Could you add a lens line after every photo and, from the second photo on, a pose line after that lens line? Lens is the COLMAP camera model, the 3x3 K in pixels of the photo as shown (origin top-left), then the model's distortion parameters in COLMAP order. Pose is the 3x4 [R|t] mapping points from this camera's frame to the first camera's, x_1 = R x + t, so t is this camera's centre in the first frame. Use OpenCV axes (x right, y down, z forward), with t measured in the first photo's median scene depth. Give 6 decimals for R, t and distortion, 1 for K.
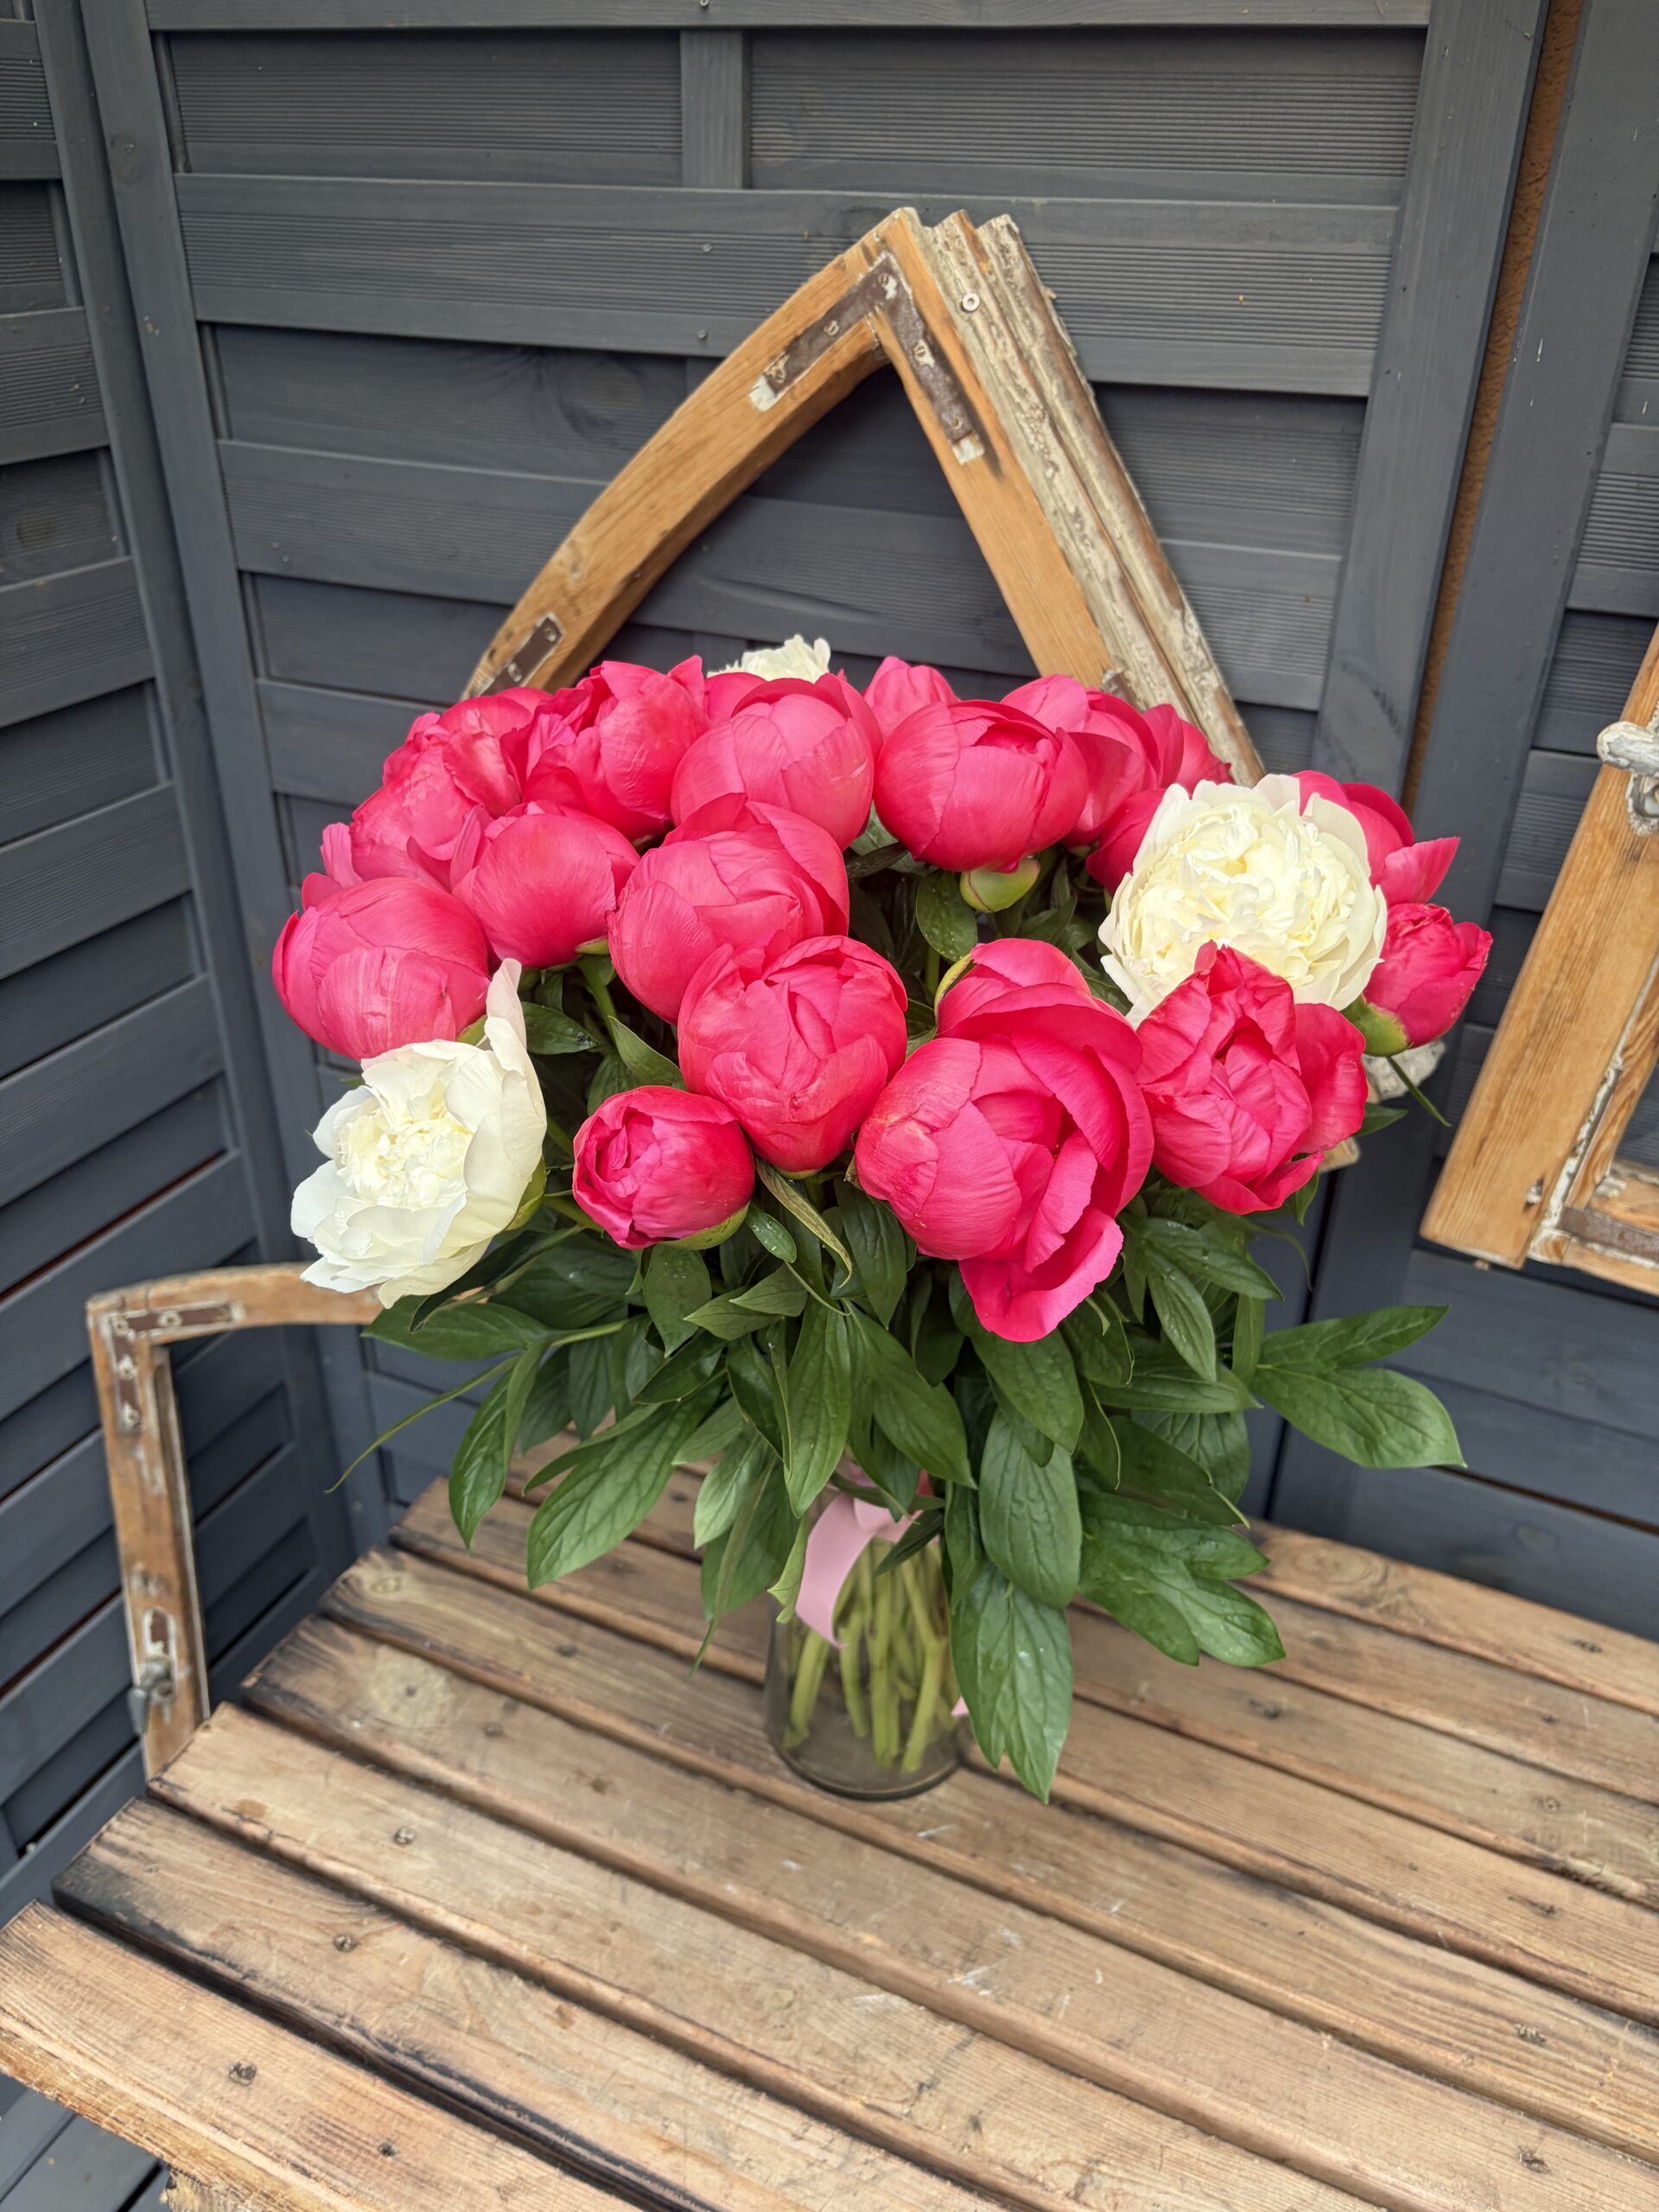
lens RADIAL K [[1718.9, 0, 855.0], [0, 1718.9, 1080.5], [0, 0, 1]] dist [0.010680, -0.042254]
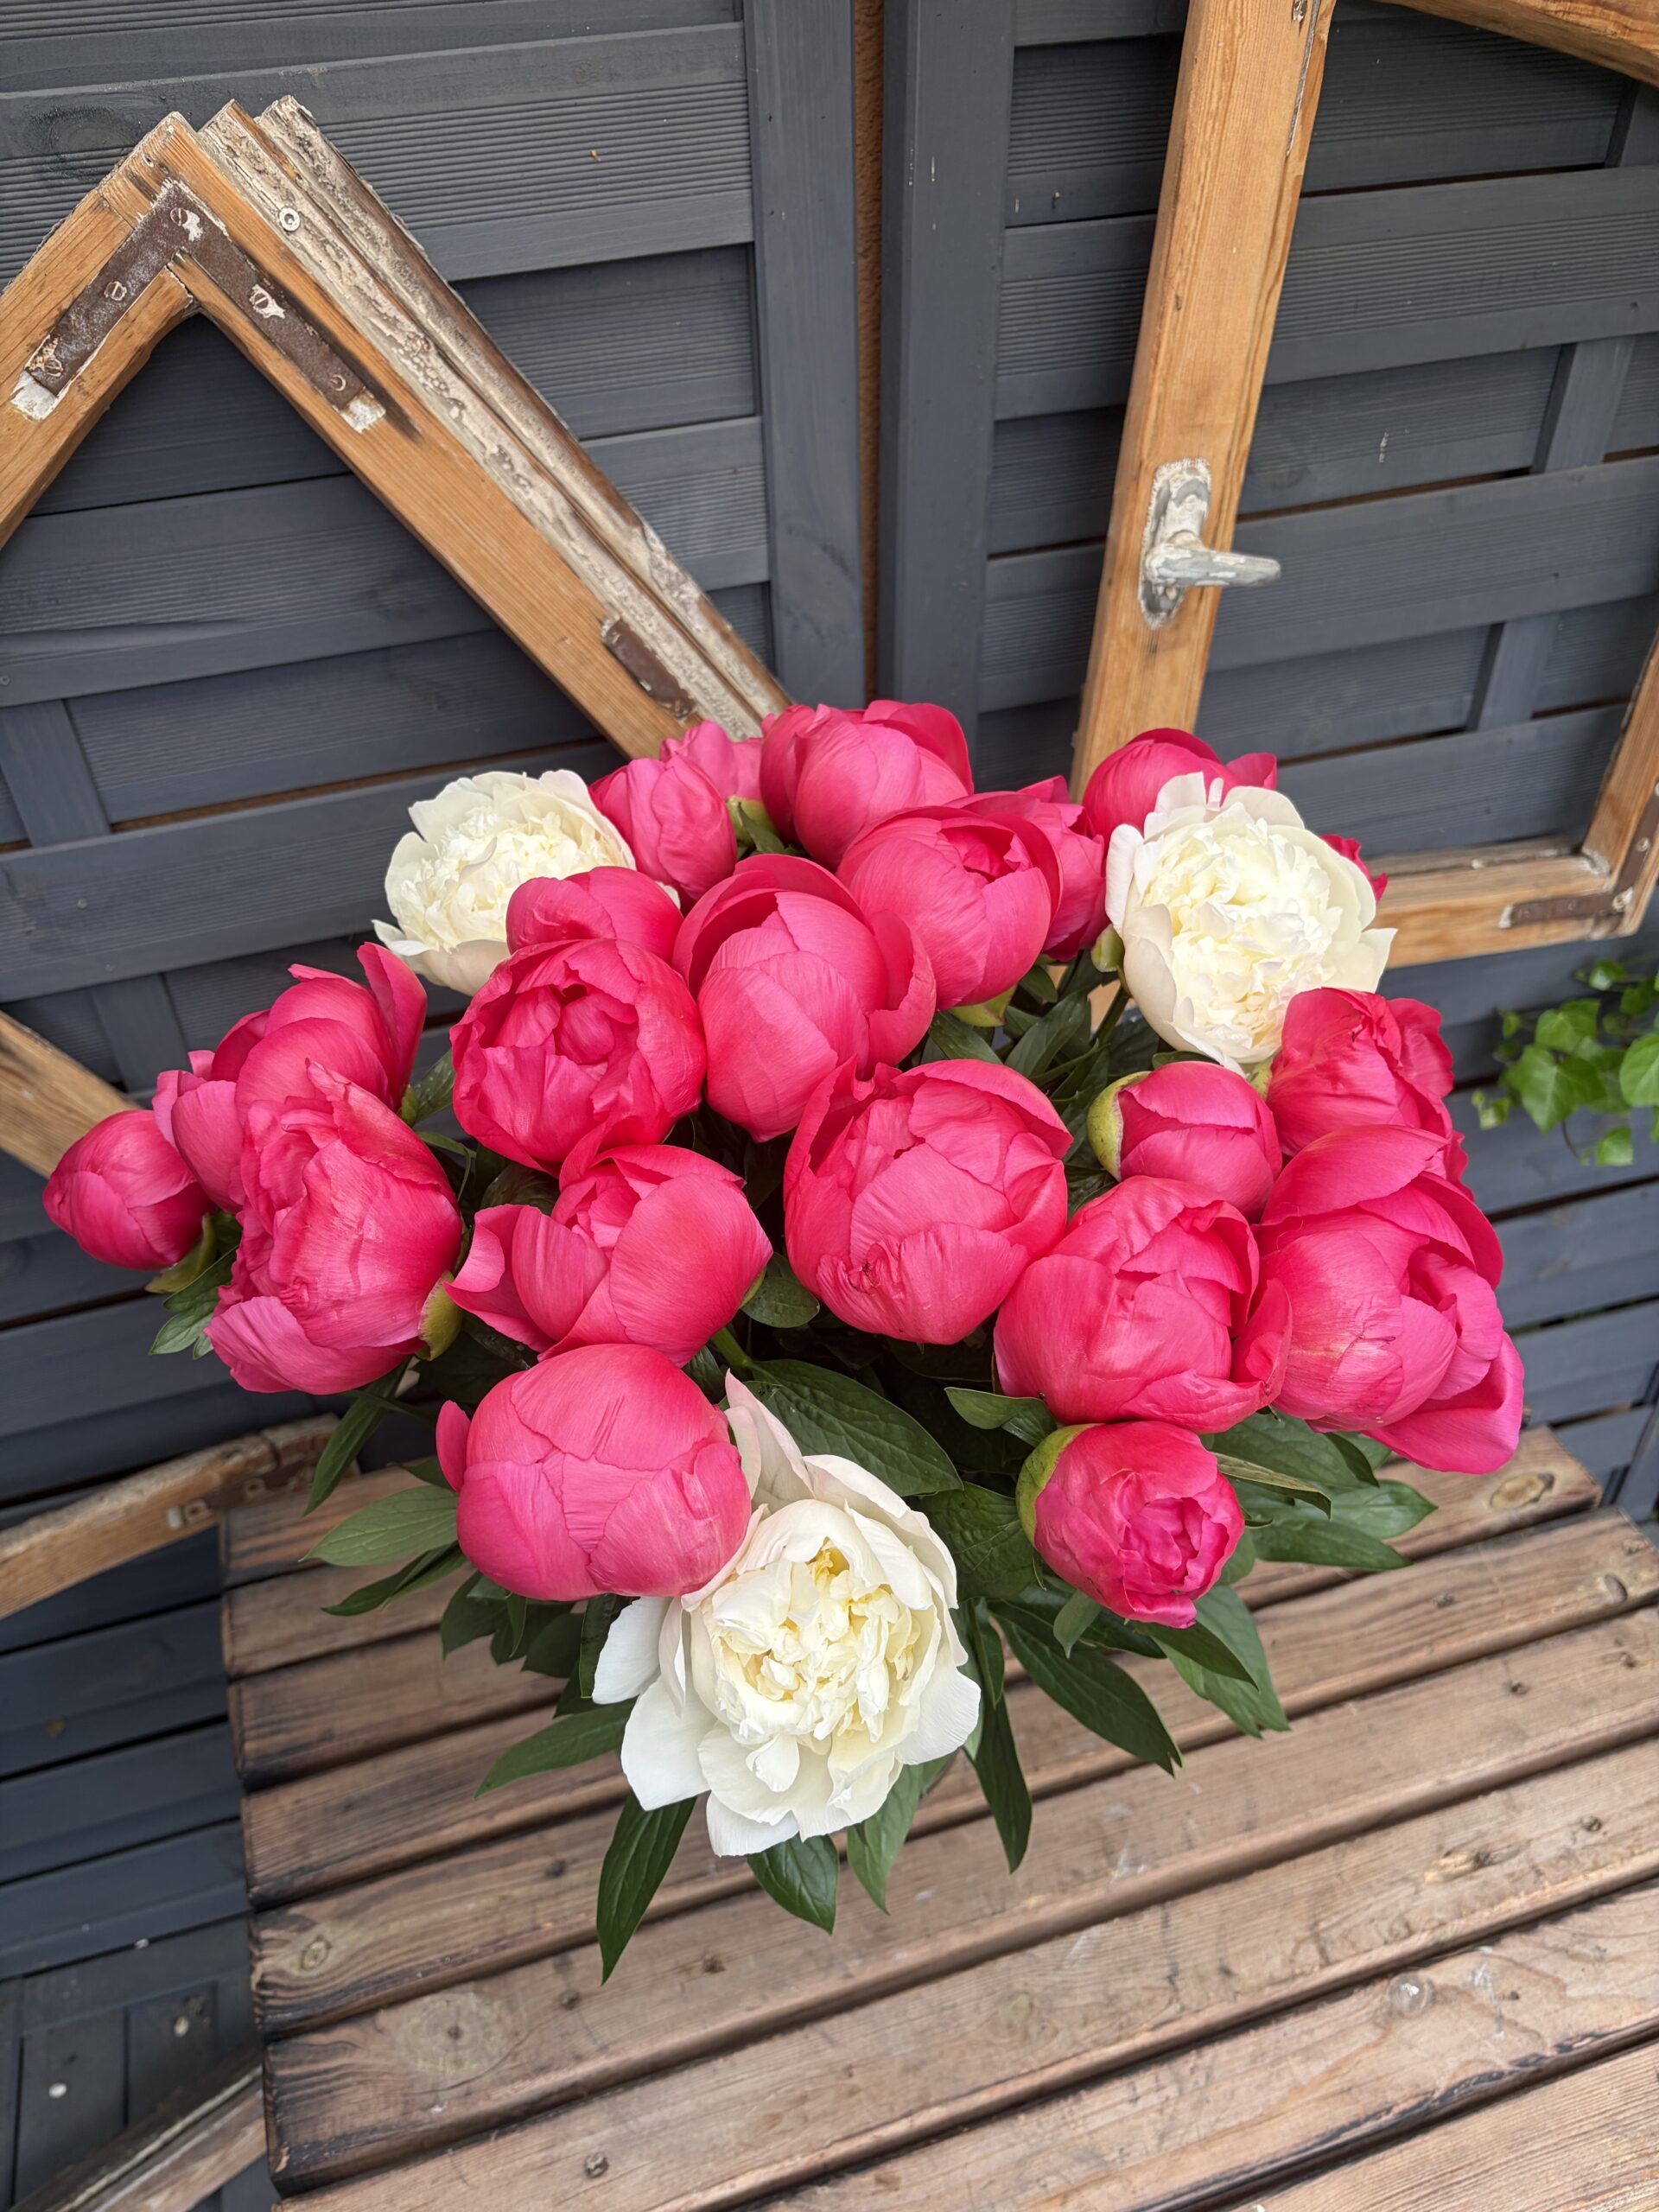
lens RADIAL K [[1700.5, 0, 873.7], [0, 1700.5, 1108.8], [0, 0, 1]] dist [0.012082, -0.025103]
pose [[0.743763, -0.461168, 0.483882, -0.291982], [0.349418, 0.885346, 0.306707, -0.240170], [-0.569846, -0.059040, 0.819628, 0.195340]]
